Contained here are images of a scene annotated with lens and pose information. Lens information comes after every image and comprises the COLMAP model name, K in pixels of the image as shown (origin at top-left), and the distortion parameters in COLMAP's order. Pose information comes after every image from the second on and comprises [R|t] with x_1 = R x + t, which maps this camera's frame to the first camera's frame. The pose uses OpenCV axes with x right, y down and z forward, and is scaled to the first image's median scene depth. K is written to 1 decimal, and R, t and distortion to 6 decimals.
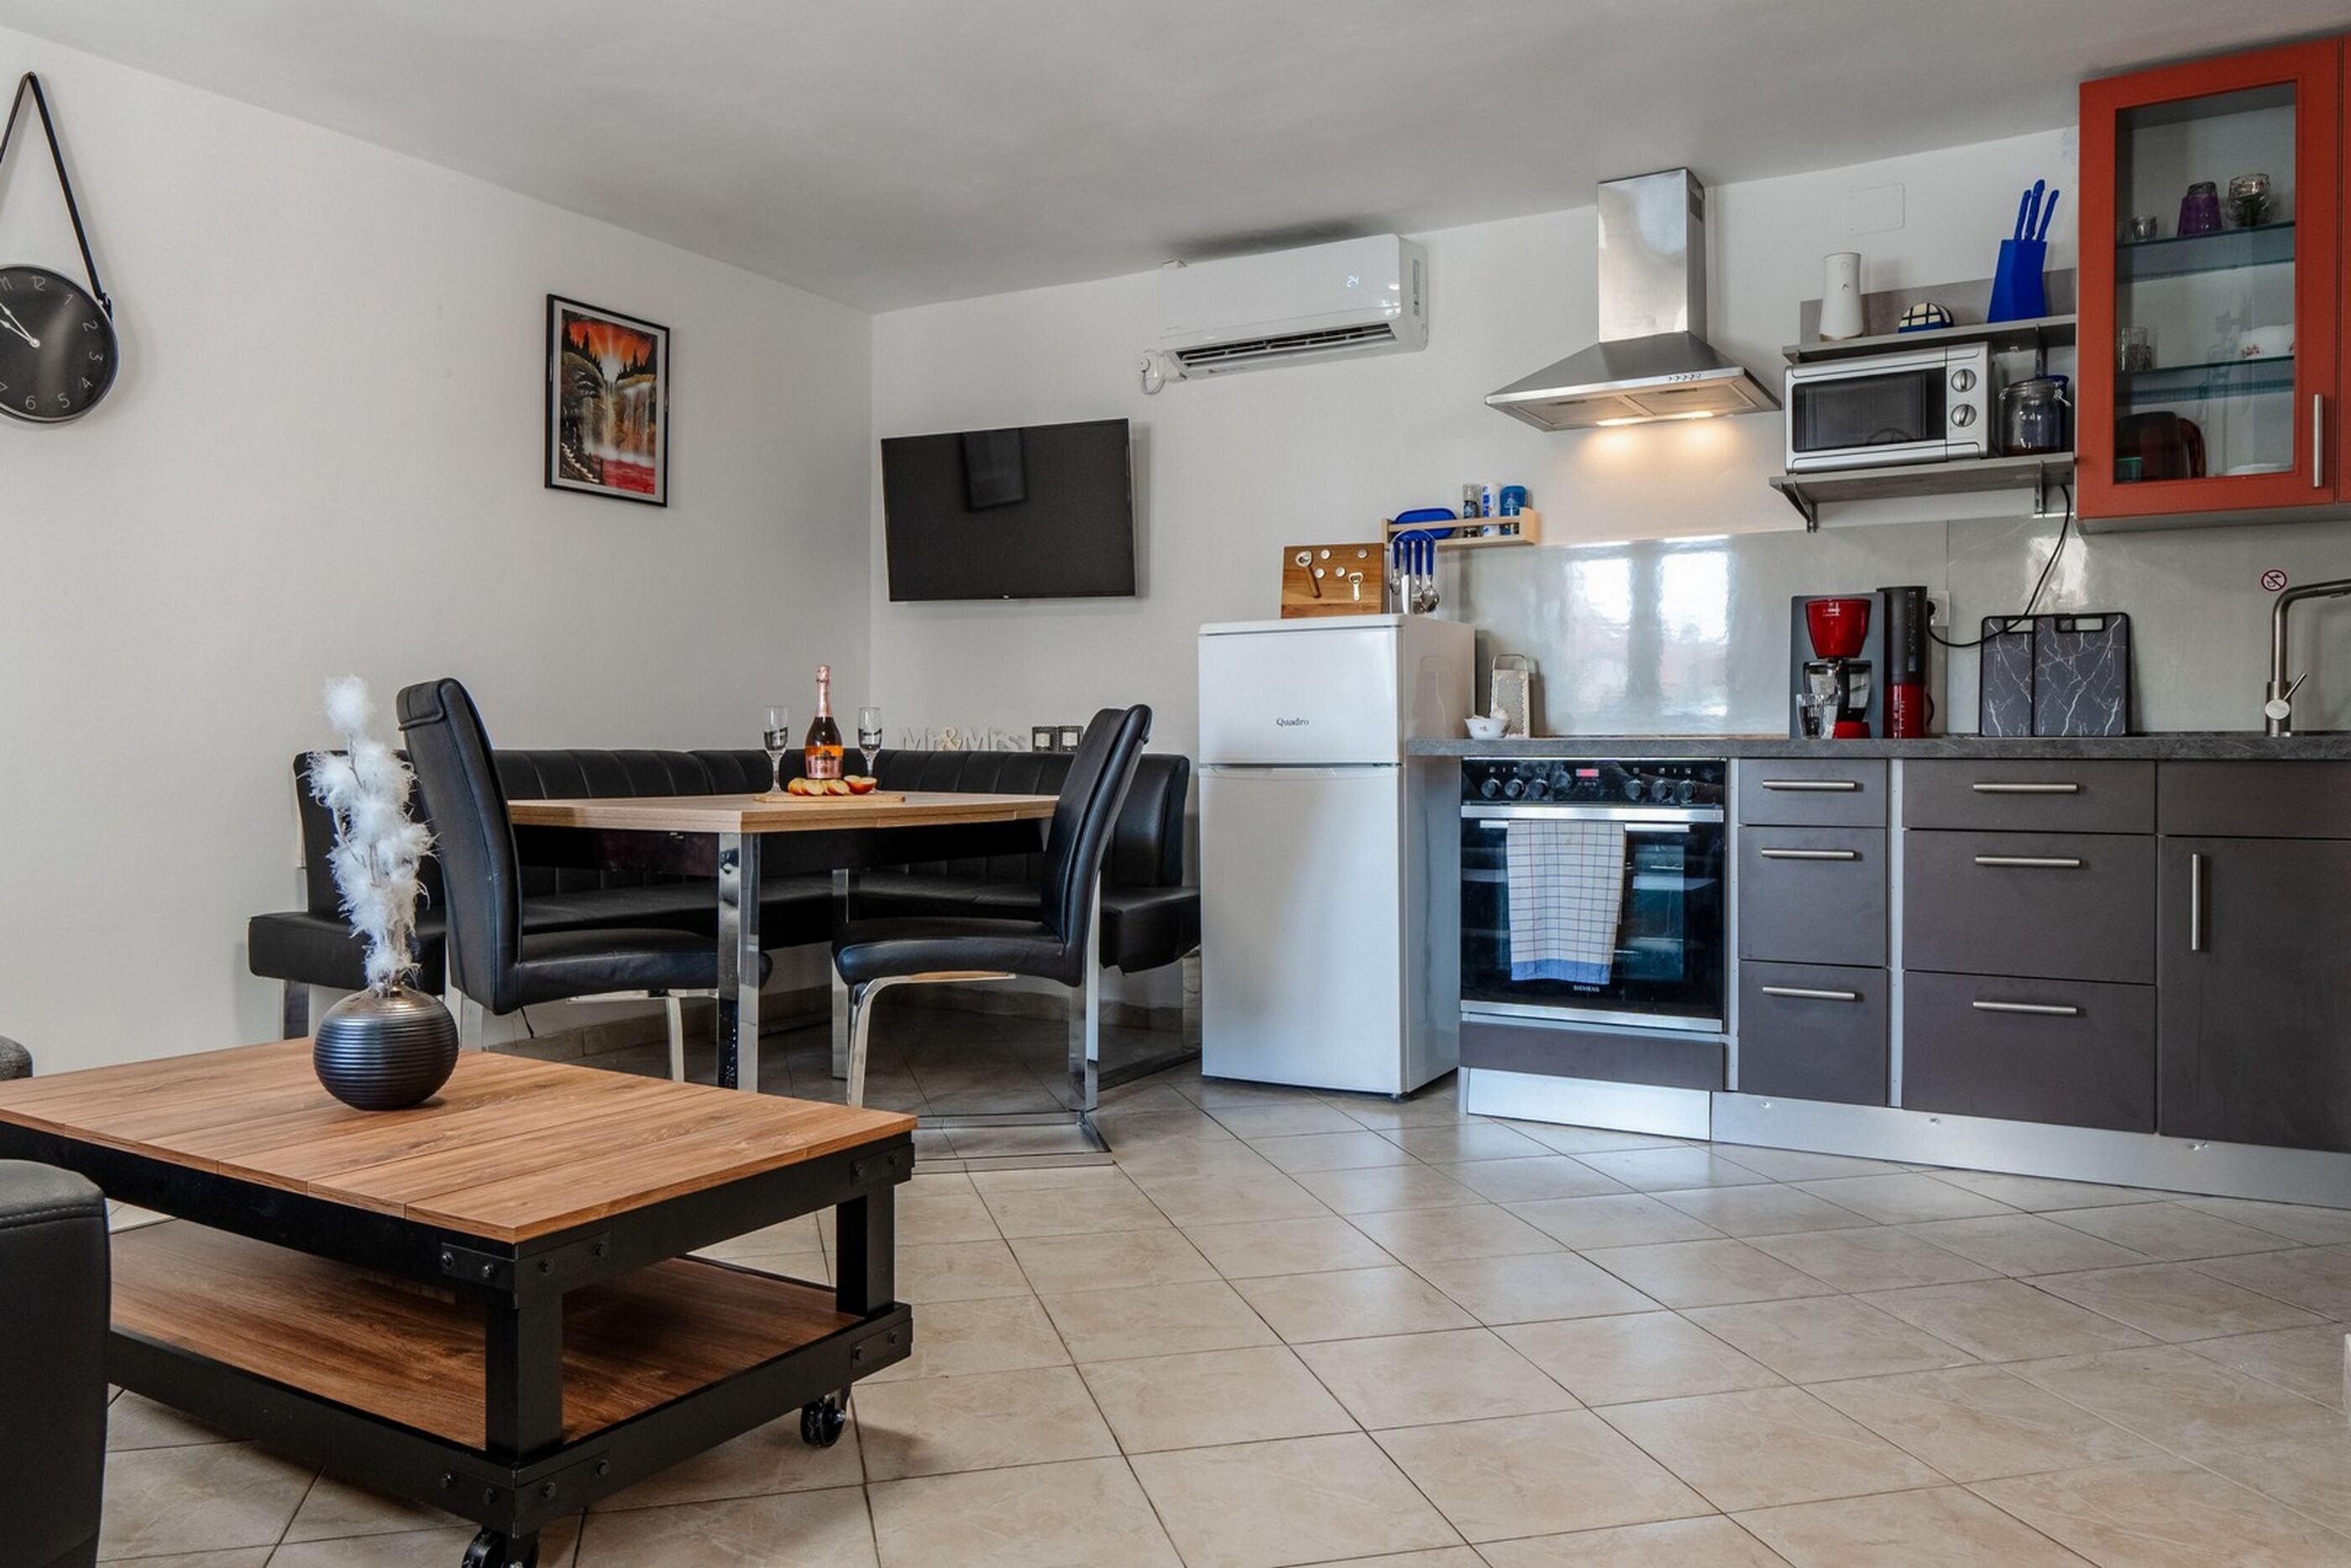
lens RADIAL K [[1657.8, 0, 1181.0], [0, 1657.8, 779.5], [0, 0, 1]] dist [-0.001725, -0.008119]
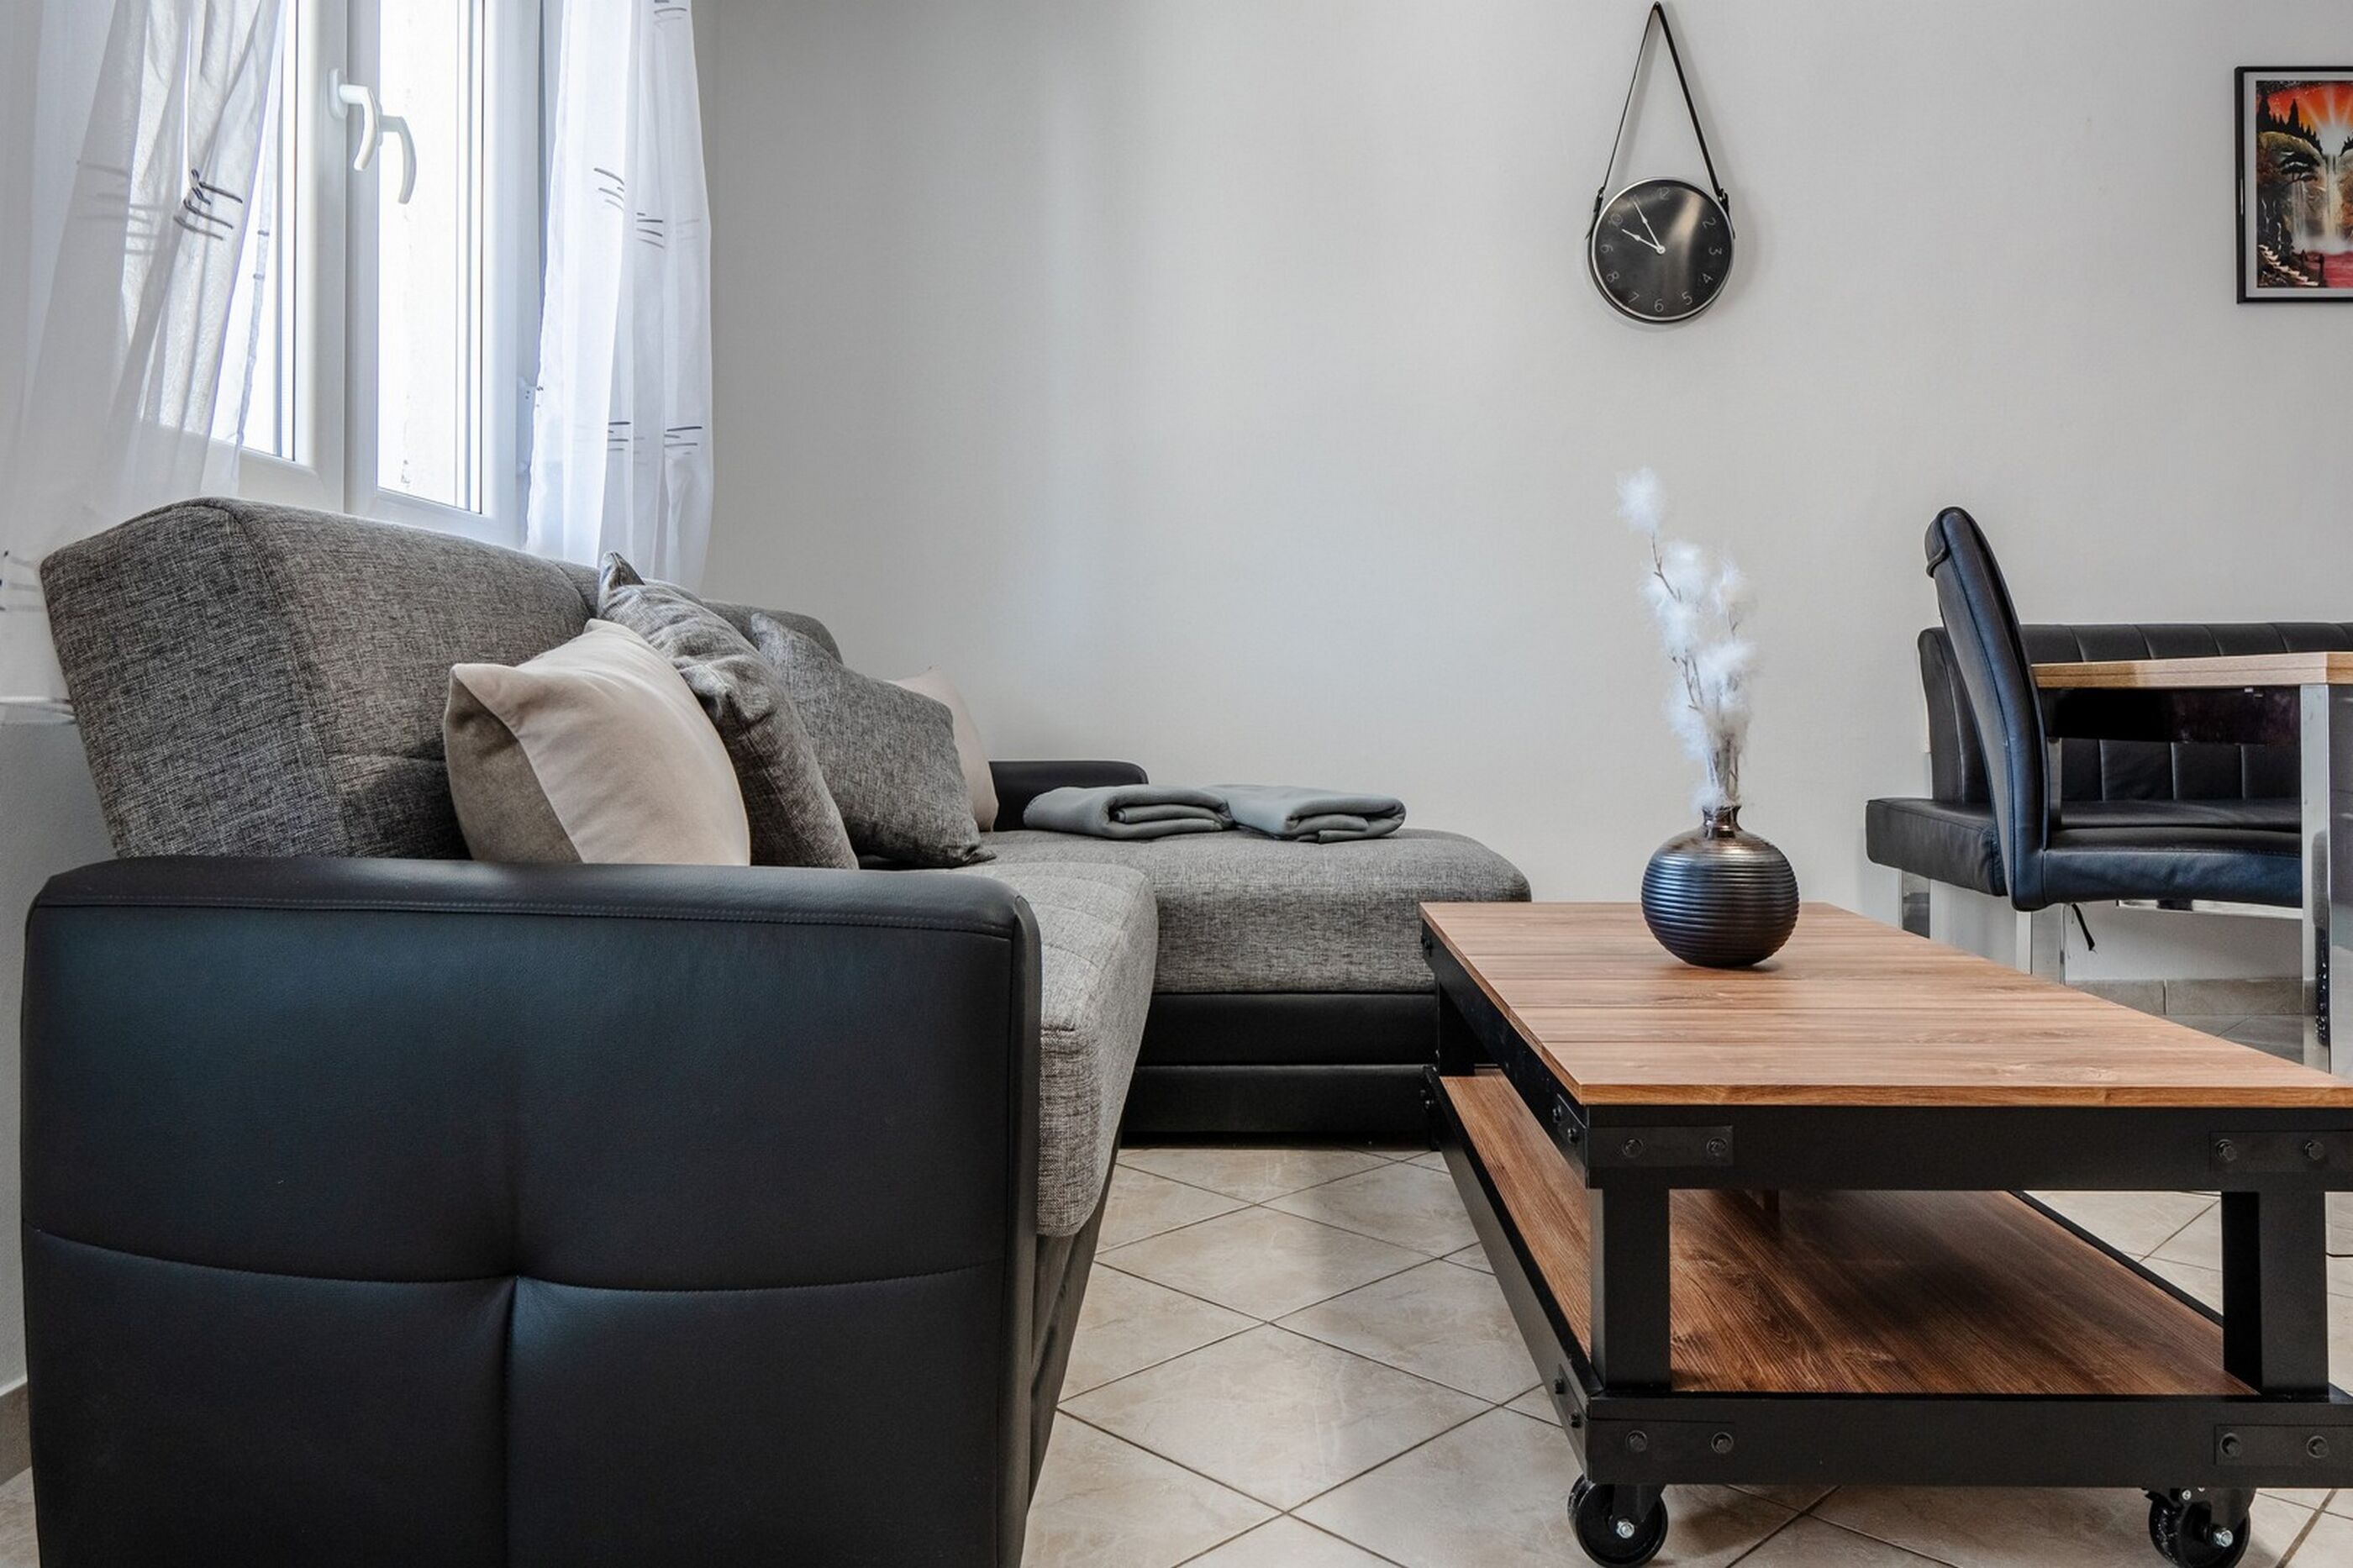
lens RADIAL K [[1685.6, 0, 1232.0], [0, 1685.6, 662.8], [0, 0, 1]] dist [-0.001661, 0.001786]
pose [[0.504477, -0.029173, -0.862932, 0.088208], [-0.006934, 0.999260, -0.037835, 0.040424], [0.863397, 0.025070, 0.503901, 0.178552]]
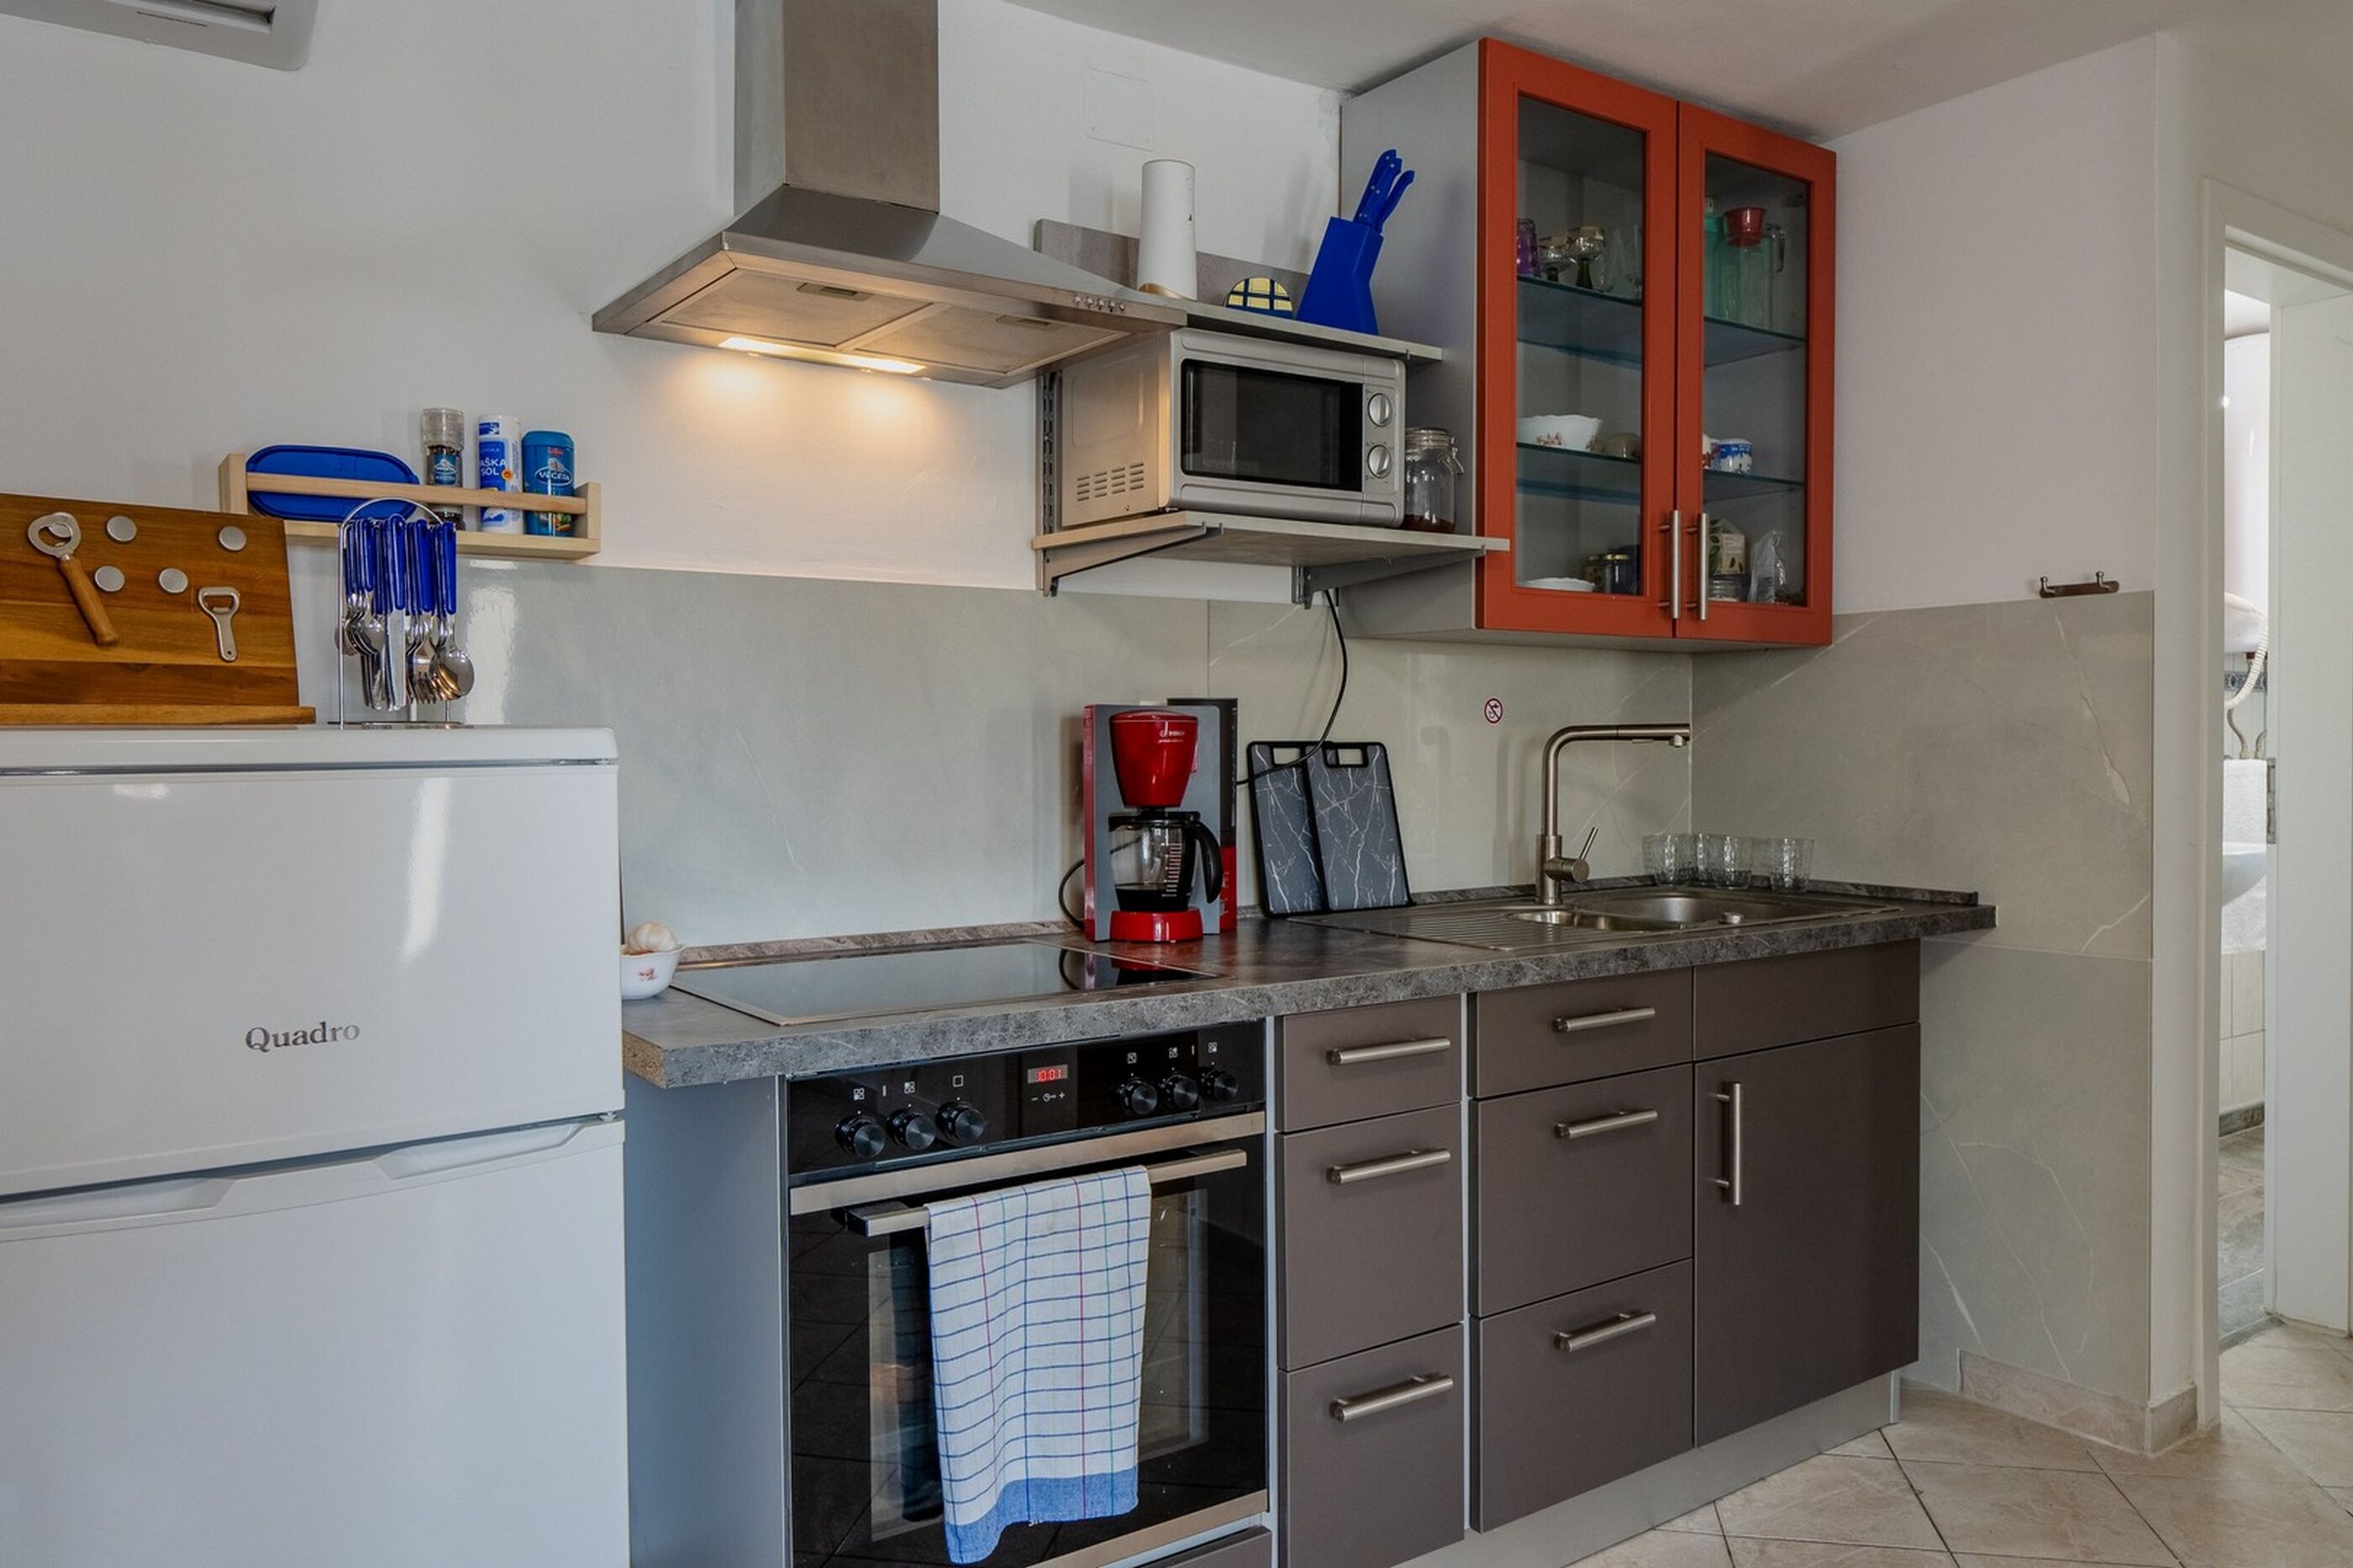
lens RADIAL K [[1658.3, 0, 1176.5], [0, 1658.3, 784.0], [0, 0, 1]] dist [-0.000963, 0.000113]
pose [[0.427055, -0.023670, 0.903916, -0.169575], [0.019480, 0.999666, 0.016975, -0.092973], [-0.904016, 0.010359, 0.427373, 0.725991]]
